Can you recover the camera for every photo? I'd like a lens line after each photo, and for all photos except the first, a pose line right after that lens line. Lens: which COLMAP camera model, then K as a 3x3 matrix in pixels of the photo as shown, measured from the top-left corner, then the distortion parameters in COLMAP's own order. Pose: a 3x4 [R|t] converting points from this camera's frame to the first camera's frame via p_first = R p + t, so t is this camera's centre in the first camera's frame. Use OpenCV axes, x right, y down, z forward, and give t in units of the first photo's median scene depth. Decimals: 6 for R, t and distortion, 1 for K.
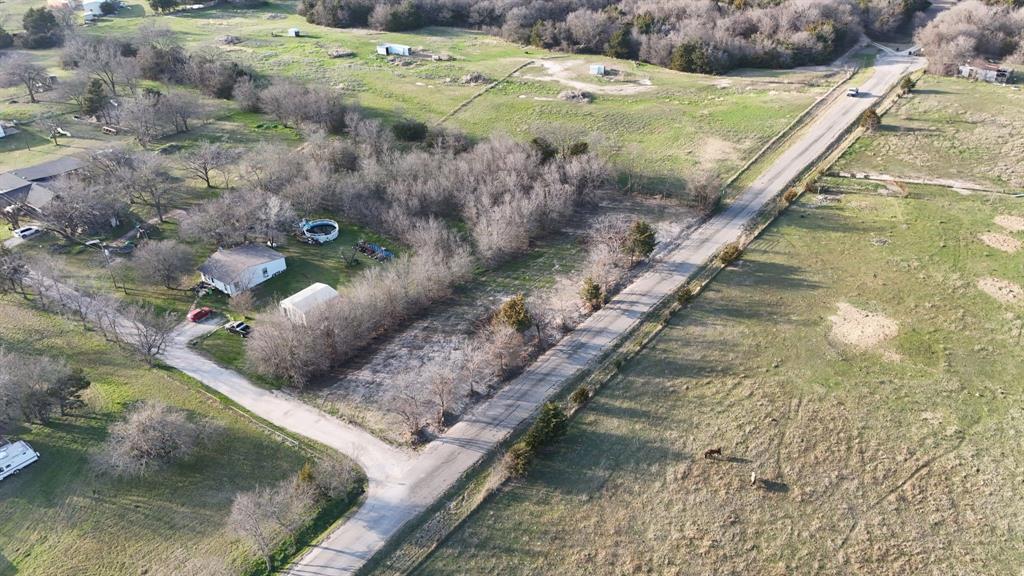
lens RADIAL K [[751.7, 0, 513.5], [0, 751.7, 287.1], [0, 0, 1]] dist [0.077073, -0.075700]
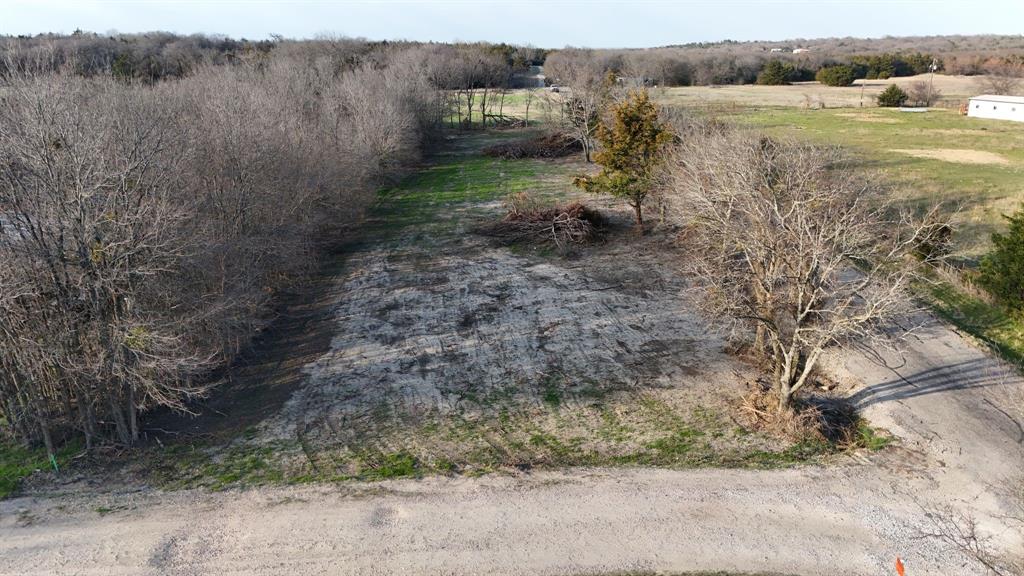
lens RADIAL K [[751.7, 0, 512.6], [0, 751.7, 291.2], [0, 0, 1]] dist [0.077073, -0.075700]
pose [[0.796750, -0.177337, 0.577703, -0.202201], [0.309394, 0.940884, -0.137884, 0.098192], [-0.519100, 0.288598, 0.804516, 0.499539]]
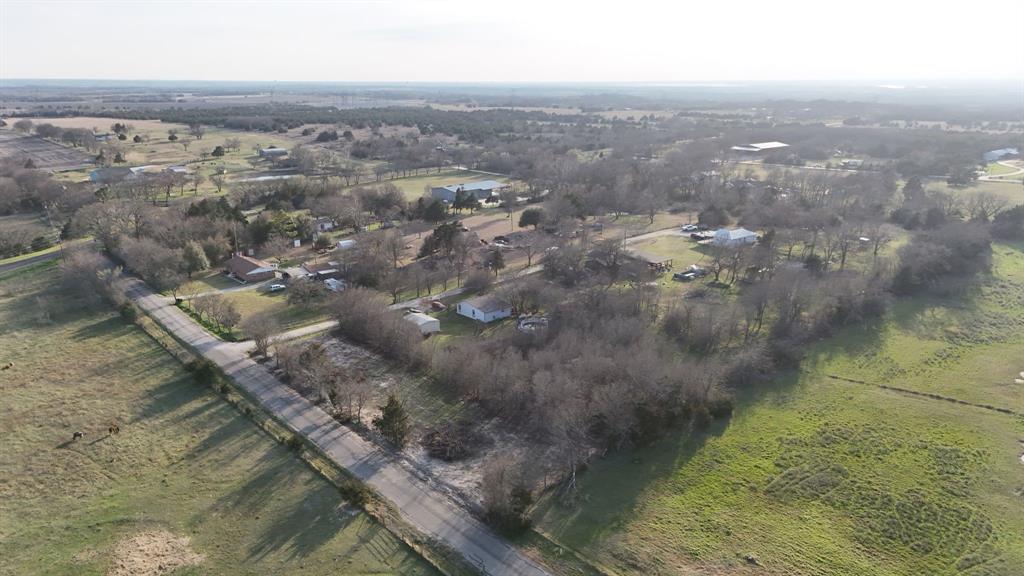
lens RADIAL K [[751.7, 0, 510.9], [0, 751.7, 284.5], [0, 0, 1]] dist [0.077073, -0.075700]
pose [[-0.215719, 0.264870, -0.939845, 0.757396], [-0.503319, 0.794627, 0.339468, -0.453474], [0.836741, 0.546272, -0.038102, 0.861170]]
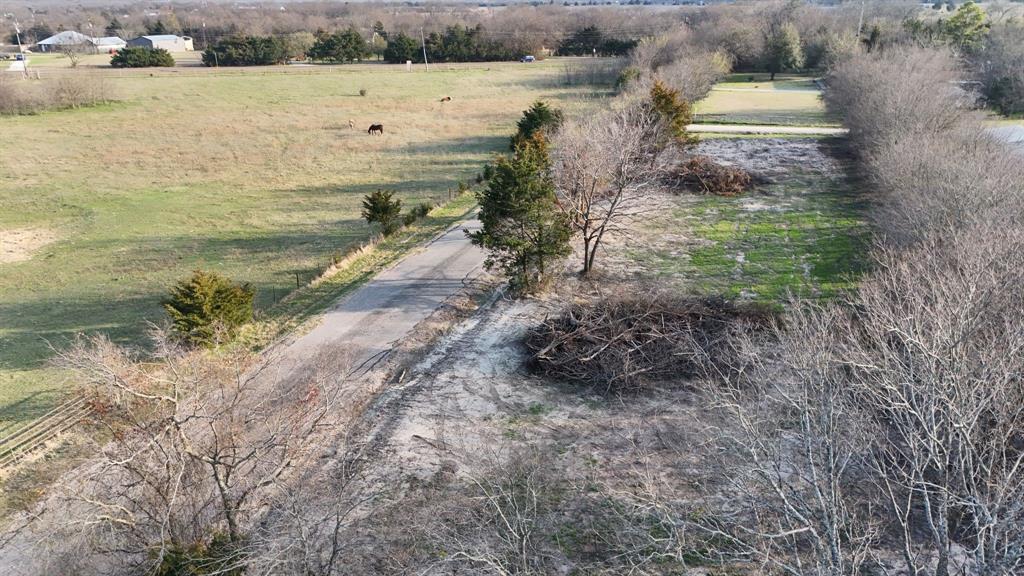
lens RADIAL K [[751.7, 0, 509.7], [0, 751.7, 285.7], [0, 0, 1]] dist [0.077073, -0.075700]
pose [[-0.946509, 0.124788, -0.297571, 0.218167], [-0.158391, 0.623773, 0.765389, -0.223504], [0.281128, 0.771580, -0.570641, 0.970739]]
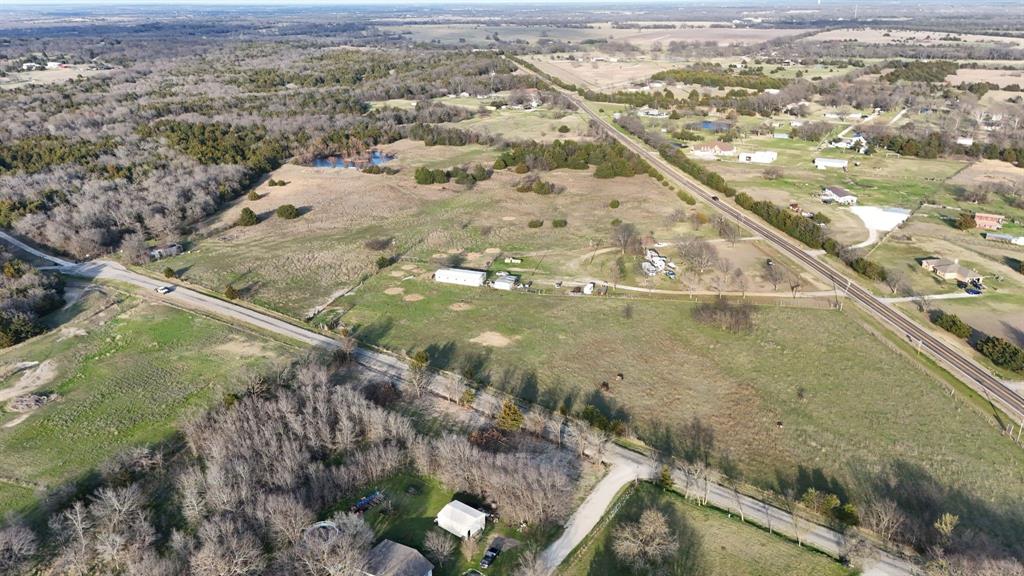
lens RADIAL K [[751.7, 0, 512.7], [0, 751.7, 286.1], [0, 0, 1]] dist [0.077073, -0.075700]
pose [[-0.010131, -0.346561, 0.937973, -0.947039], [0.525778, 0.796039, 0.299799, -0.441403], [-0.850562, 0.496202, 0.174149, 0.399516]]
